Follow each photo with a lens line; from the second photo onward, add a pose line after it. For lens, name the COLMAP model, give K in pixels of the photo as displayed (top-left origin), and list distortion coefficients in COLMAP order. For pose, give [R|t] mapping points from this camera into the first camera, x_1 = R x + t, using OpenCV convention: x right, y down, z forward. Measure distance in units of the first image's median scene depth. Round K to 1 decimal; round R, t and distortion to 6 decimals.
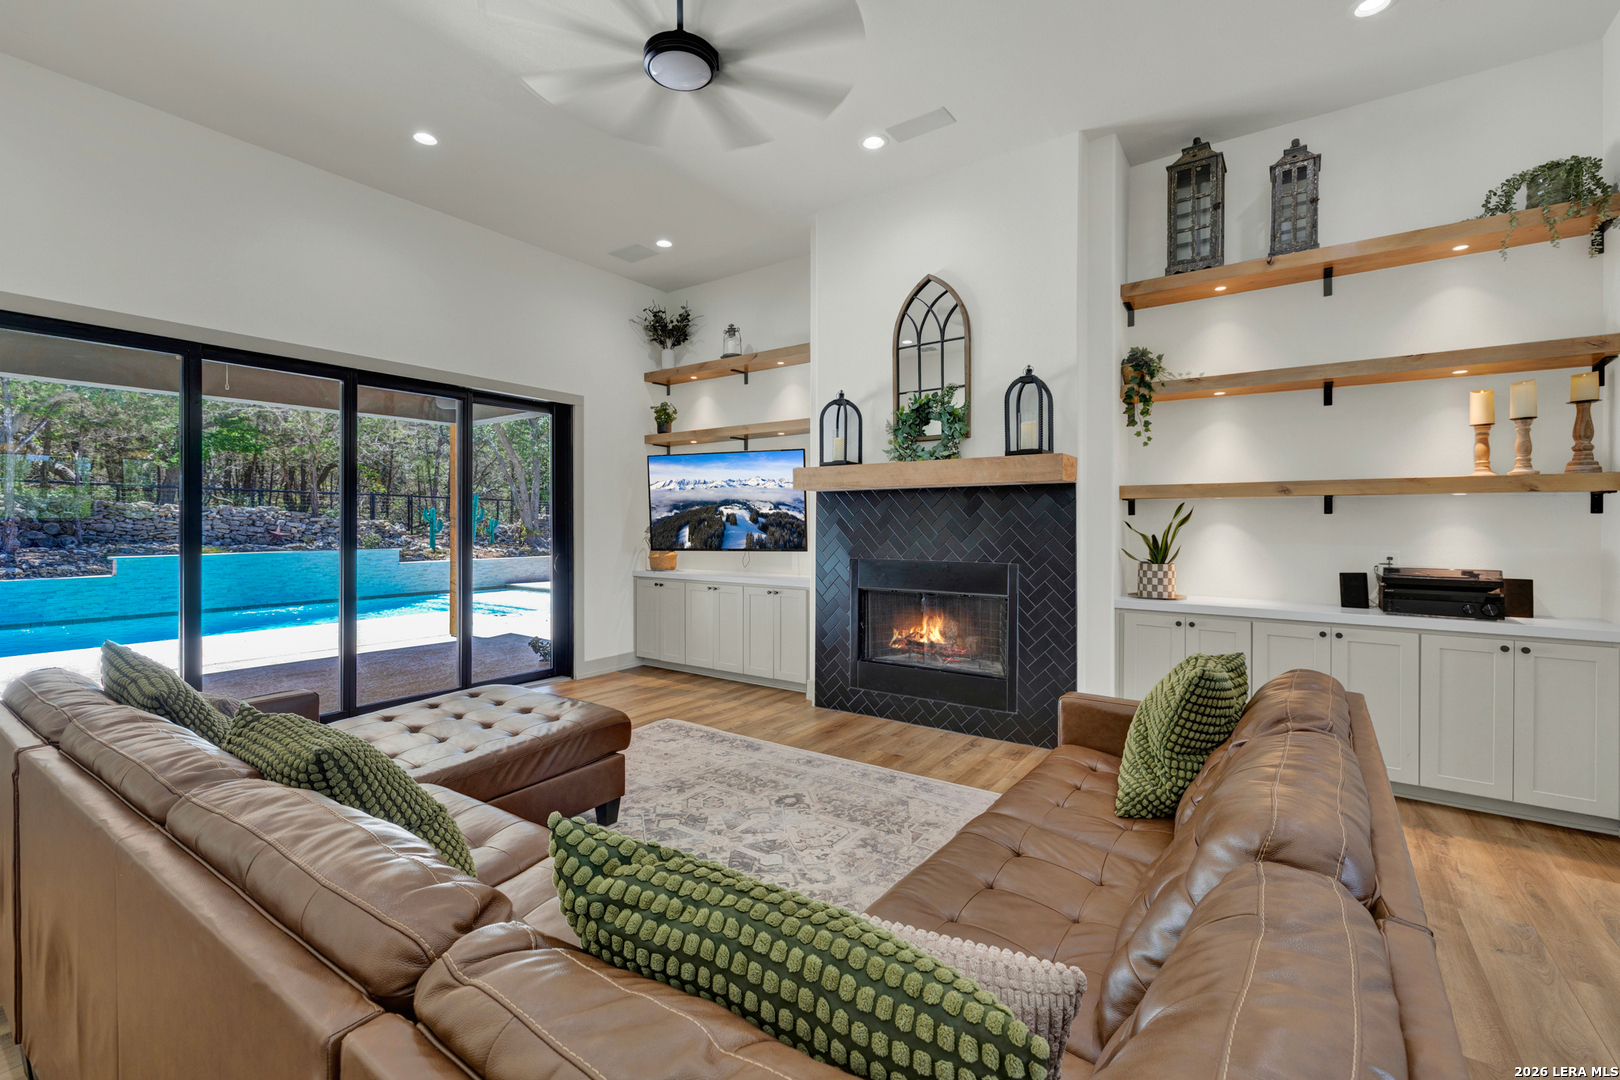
lens RADIAL K [[701.3, 0, 804.3], [0, 701.3, 538.0], [0, 0, 1]] dist [0.000765, 0.000343]
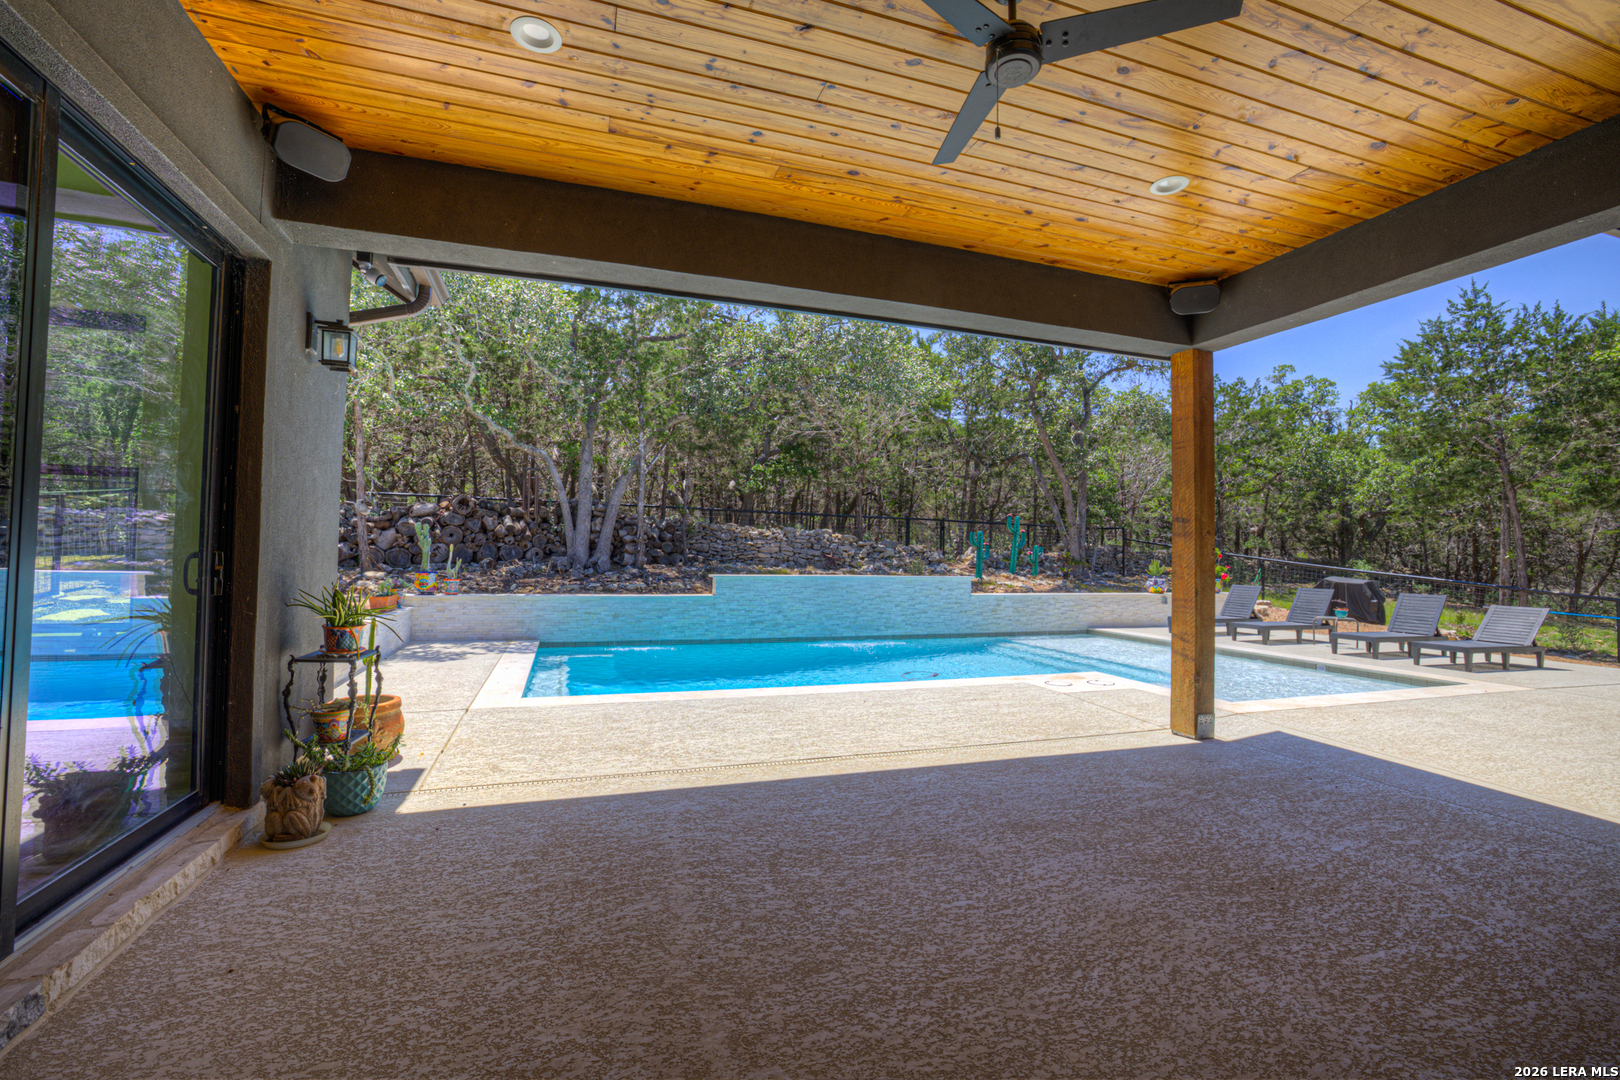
lens RADIAL K [[701.3, 0, 804.3], [0, 701.3, 538.0], [0, 0, 1]] dist [0.000765, 0.000343]
pose [[0.815364, -0.001897, -0.578945, -0.272052], [-0.028348, 0.998664, -0.043196, 0.011154], [0.578254, 0.051633, 0.814221, 0.241350]]
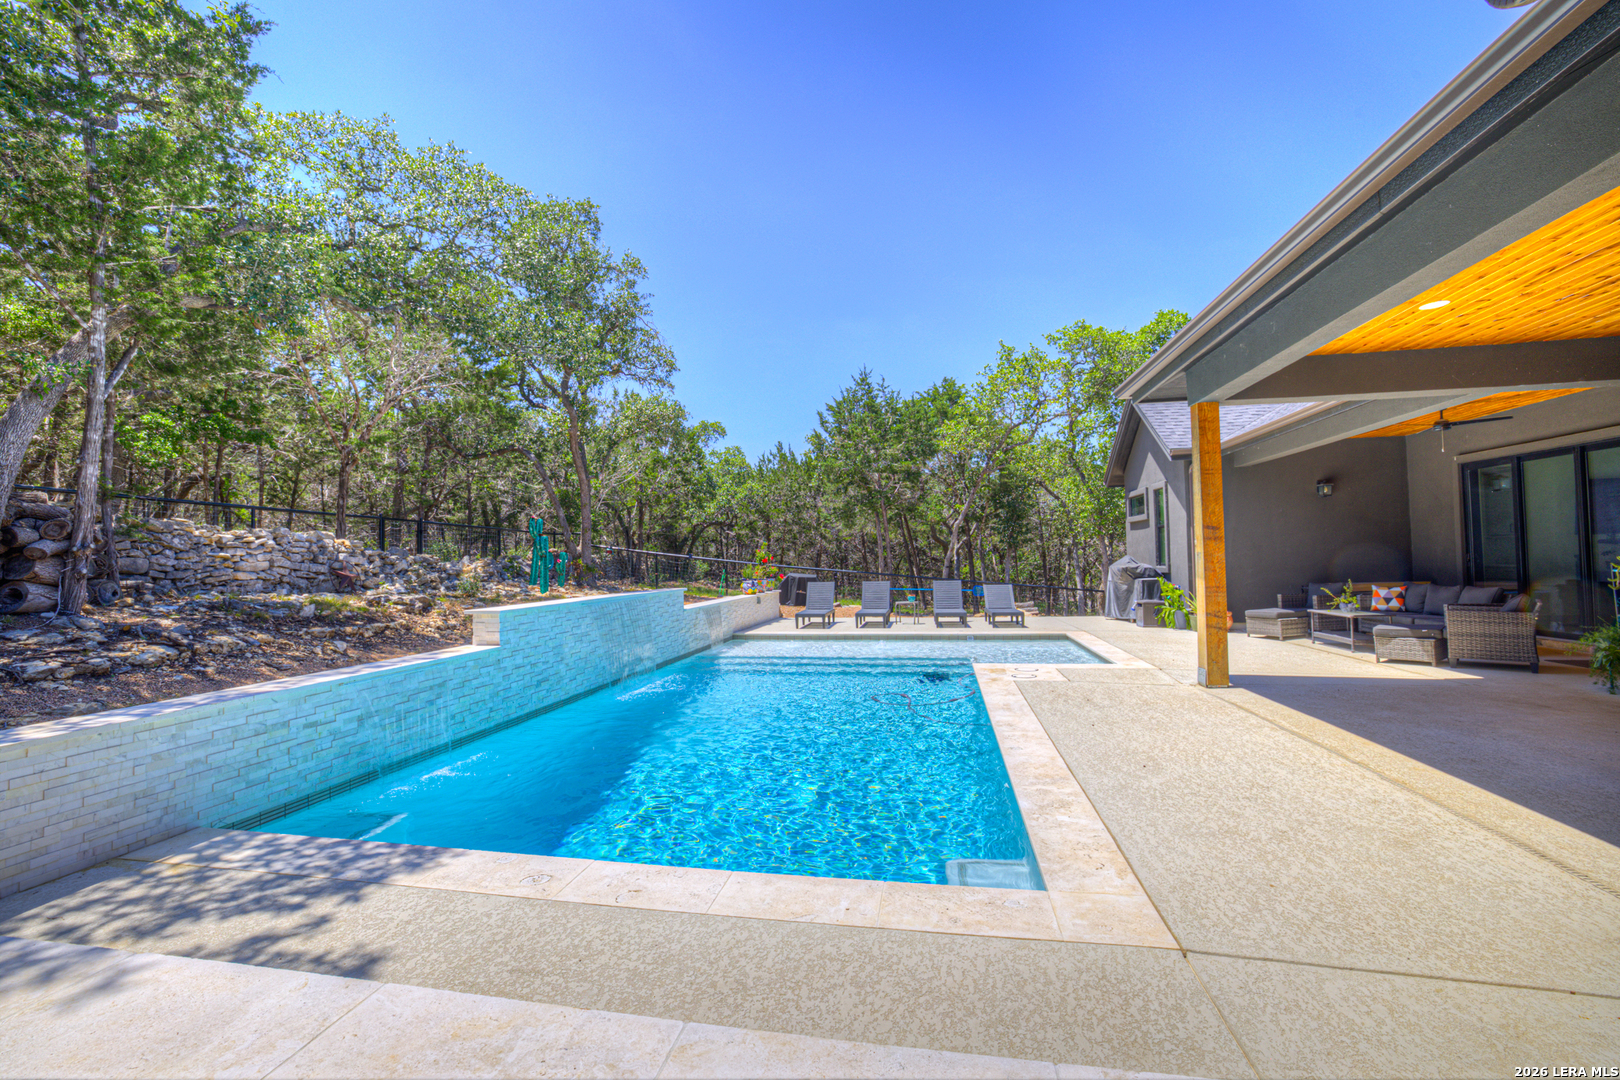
lens RADIAL K [[701.3, 0, 804.3], [0, 701.3, 538.0], [0, 0, 1]] dist [0.000765, 0.000343]
pose [[0.904102, -0.003817, 0.427300, -0.762413], [0.028914, 0.998215, -0.052261, 0.005840], [-0.426337, 0.059604, 0.902598, 0.327237]]
